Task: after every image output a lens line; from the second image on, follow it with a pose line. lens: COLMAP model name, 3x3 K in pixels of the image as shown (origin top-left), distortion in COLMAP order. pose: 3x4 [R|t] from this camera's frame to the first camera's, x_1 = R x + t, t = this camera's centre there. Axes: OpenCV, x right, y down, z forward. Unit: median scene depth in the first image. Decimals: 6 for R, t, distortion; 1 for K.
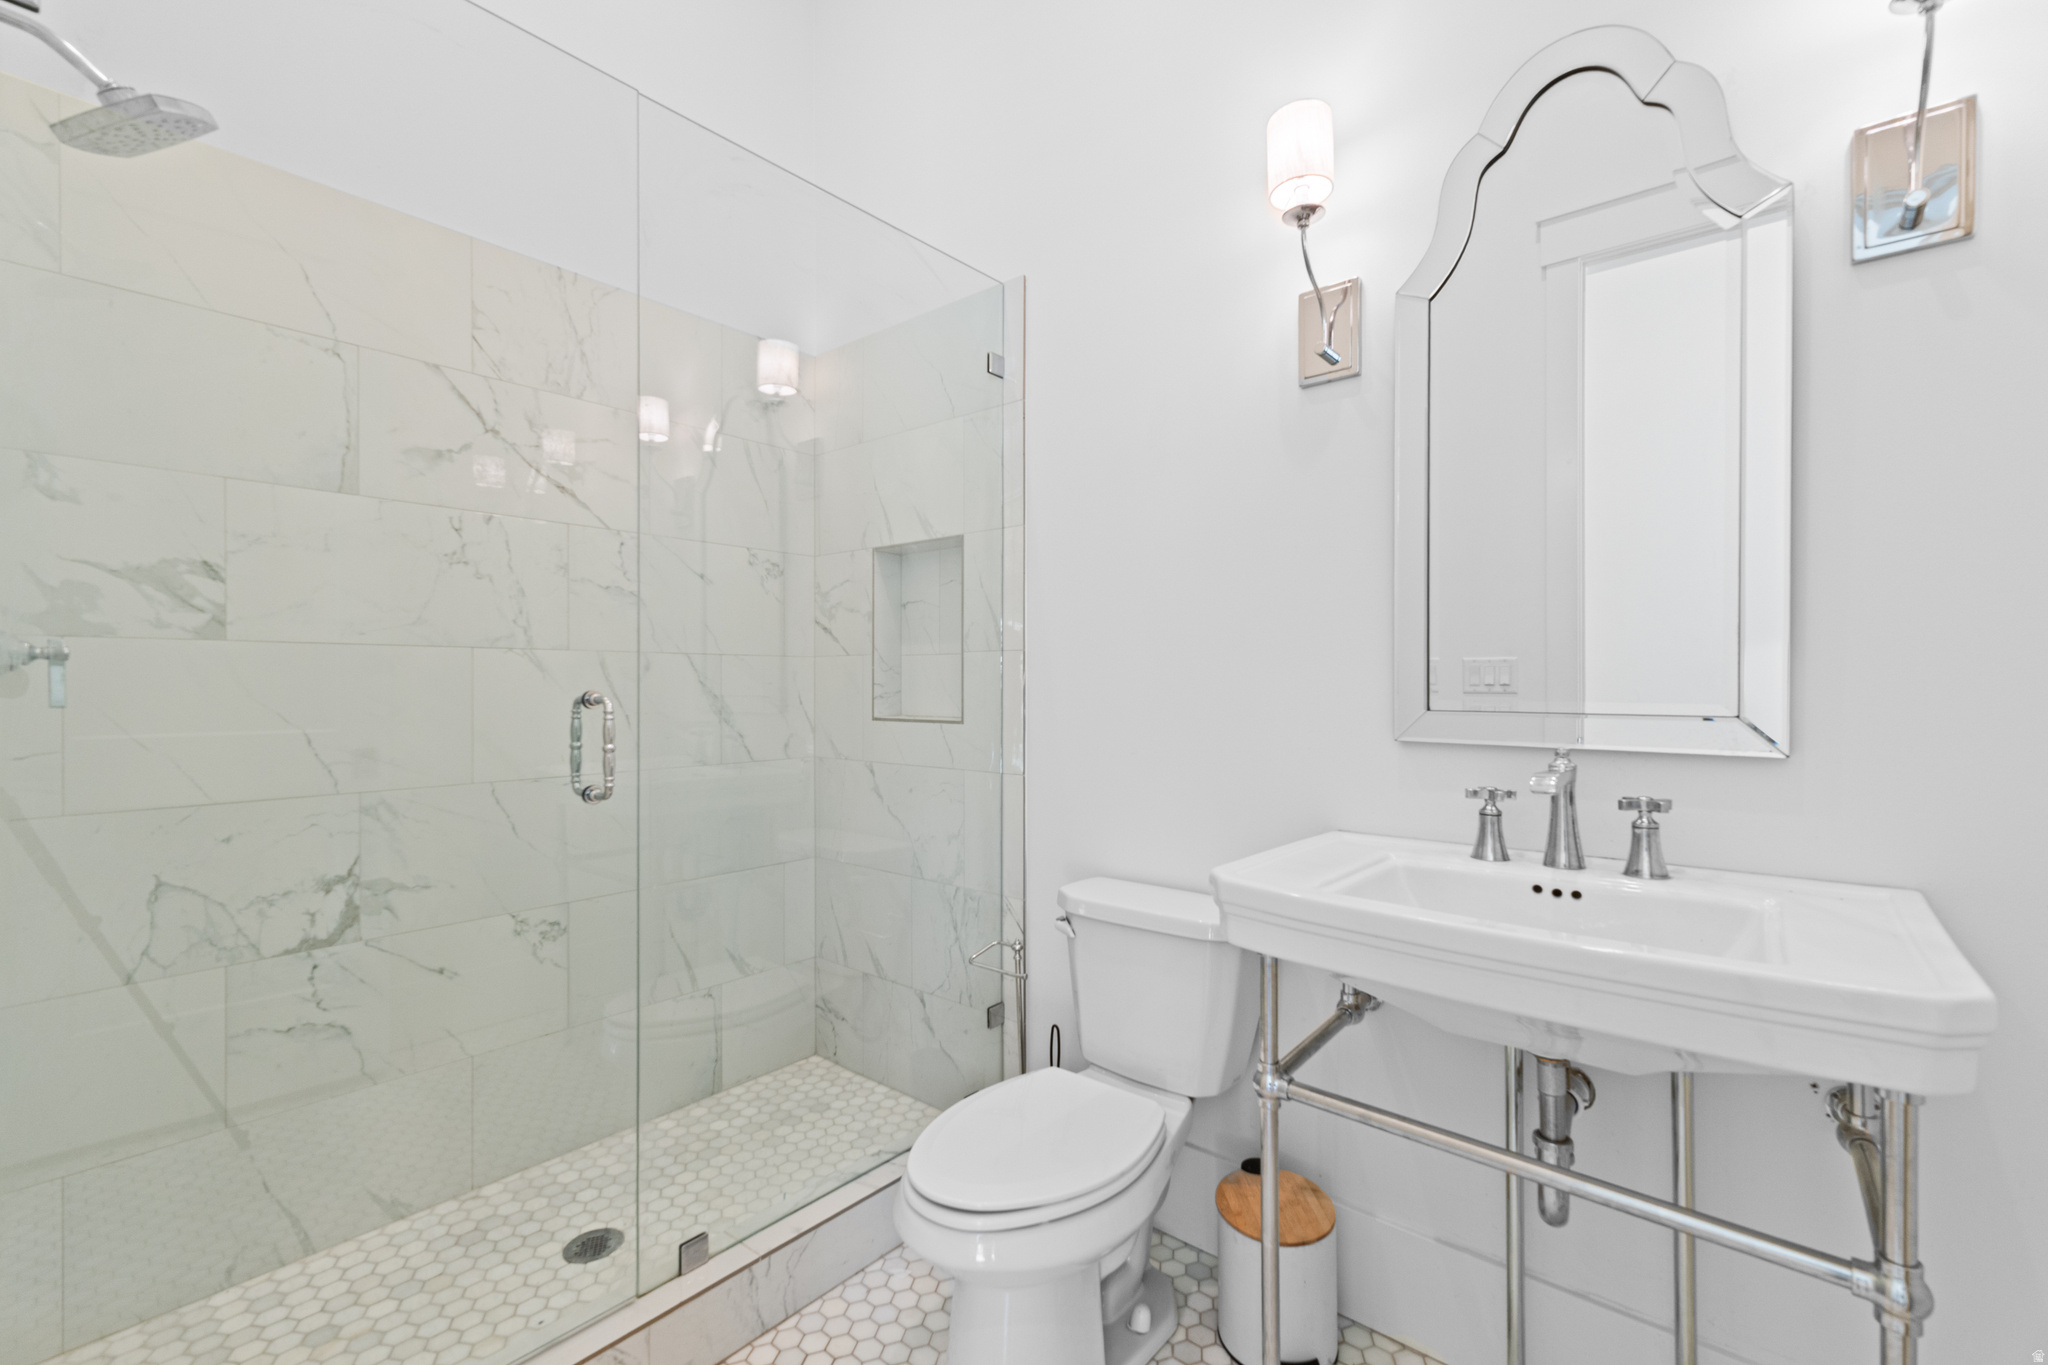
lens RADIAL K [[876.0, 0, 1024.0], [0, 876.0, 682.5], [0, 0, 1]] dist [0.001002, 0.000042]
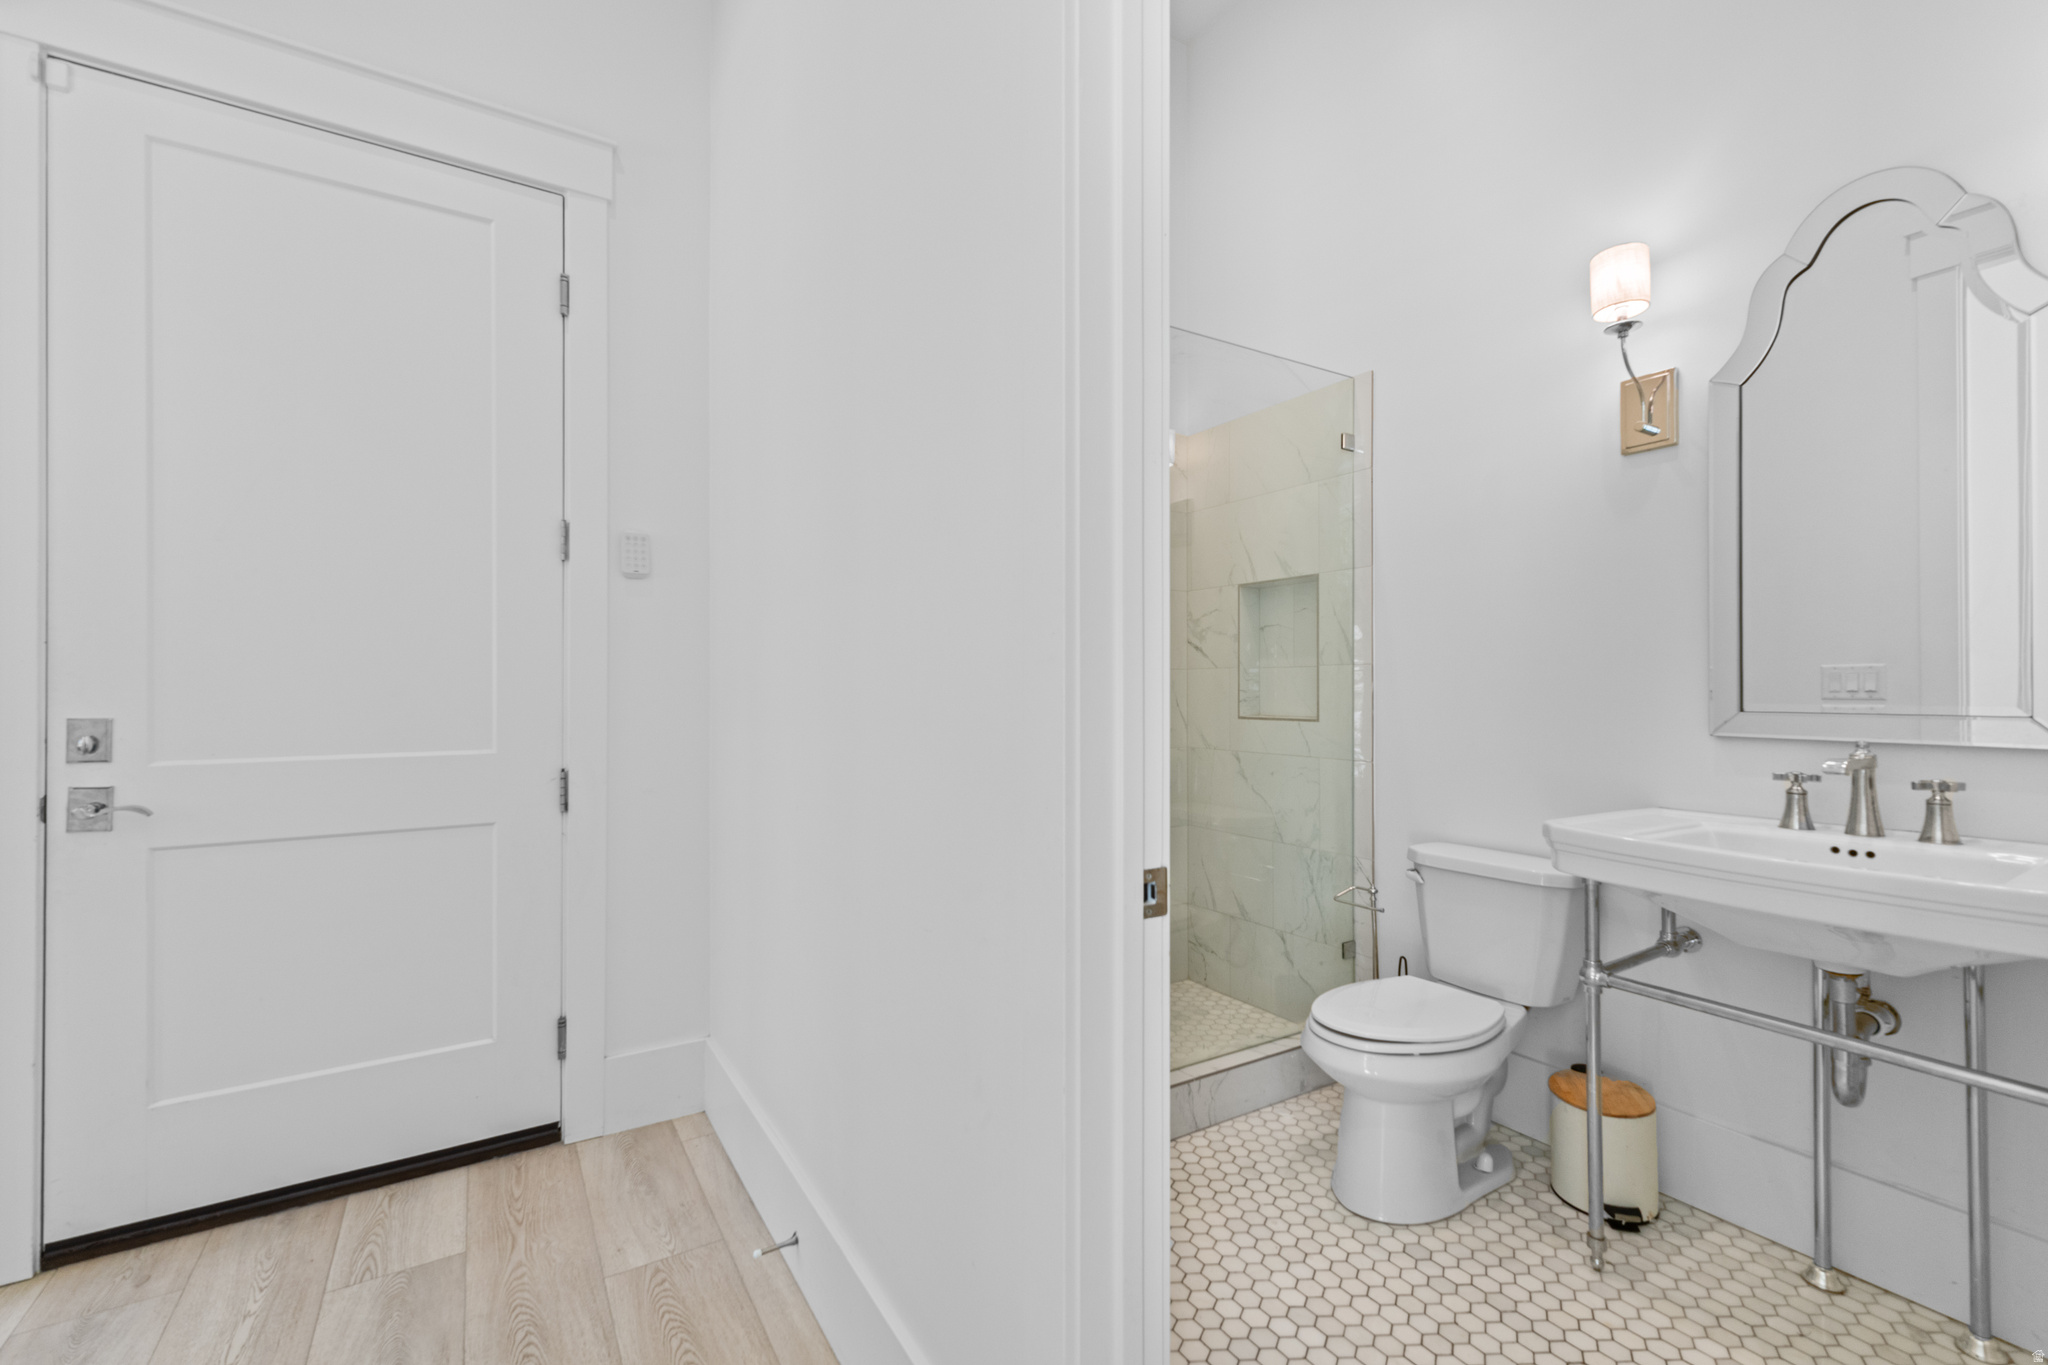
lens RADIAL K [[847.9, 0, 1024.0], [0, 847.9, 682.5], [0, 0, 1]] dist [0.001363, 0.000337]
pose [[0.945665, -0.002527, -0.325132, -0.107907], [0.000075, 0.999971, -0.007554, -0.000482], [0.325141, 0.007119, 0.945639, -0.455836]]
